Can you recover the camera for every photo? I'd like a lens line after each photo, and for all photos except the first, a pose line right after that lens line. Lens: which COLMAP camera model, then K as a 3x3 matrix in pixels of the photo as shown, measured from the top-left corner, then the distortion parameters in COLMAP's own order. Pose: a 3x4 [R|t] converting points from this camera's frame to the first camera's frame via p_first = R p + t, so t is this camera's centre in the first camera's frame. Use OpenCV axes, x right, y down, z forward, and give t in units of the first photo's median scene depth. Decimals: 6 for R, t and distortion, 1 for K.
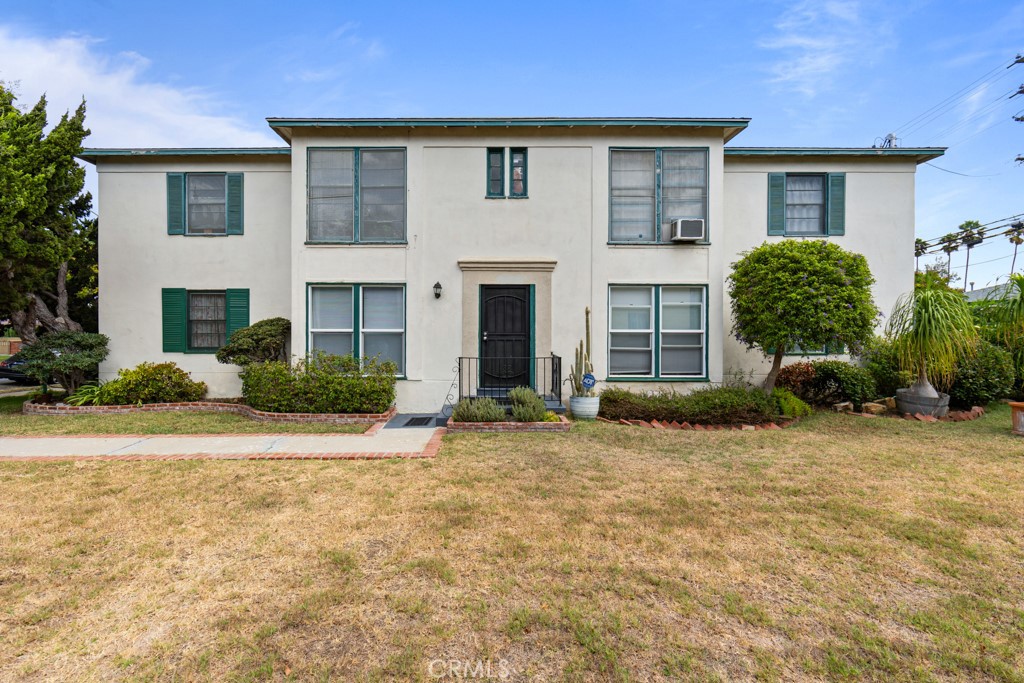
lens RADIAL K [[445.8, 0, 509.7], [0, 445.8, 338.3], [0, 0, 1]] dist [-0.002051, -0.000365]
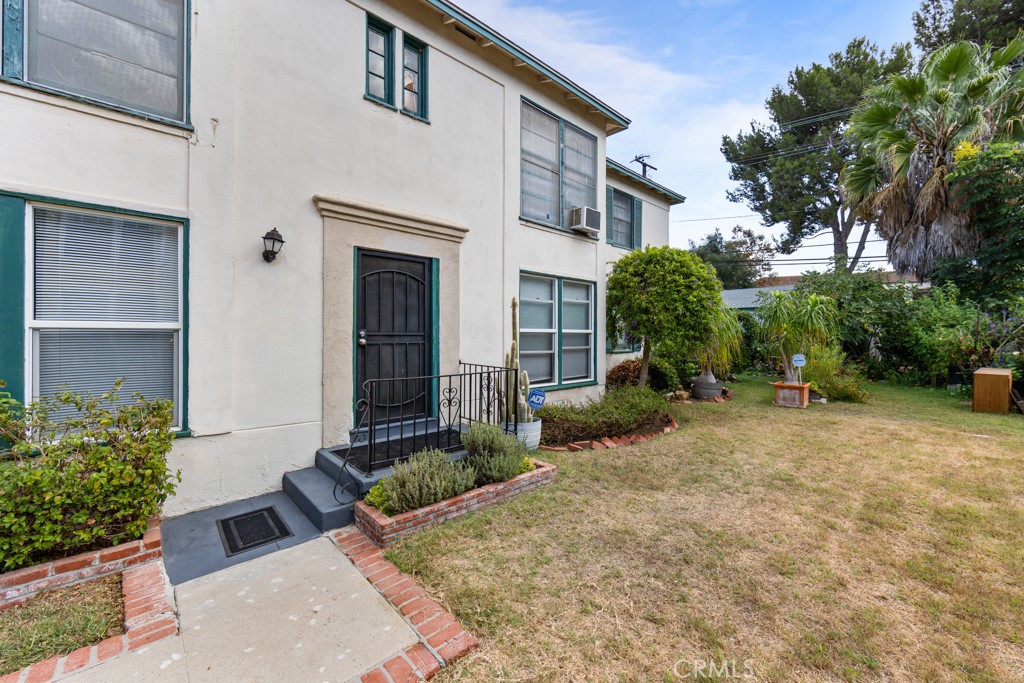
lens RADIAL K [[403.8, 0, 514.6], [0, 403.8, 338.0], [0, 0, 1]] dist [-0.003331, -0.000250]
pose [[0.739927, -0.004779, 0.672671, -0.262004], [0.005611, 0.999984, 0.000932, -0.003901], [-0.672664, 0.003085, 0.739942, 0.483659]]
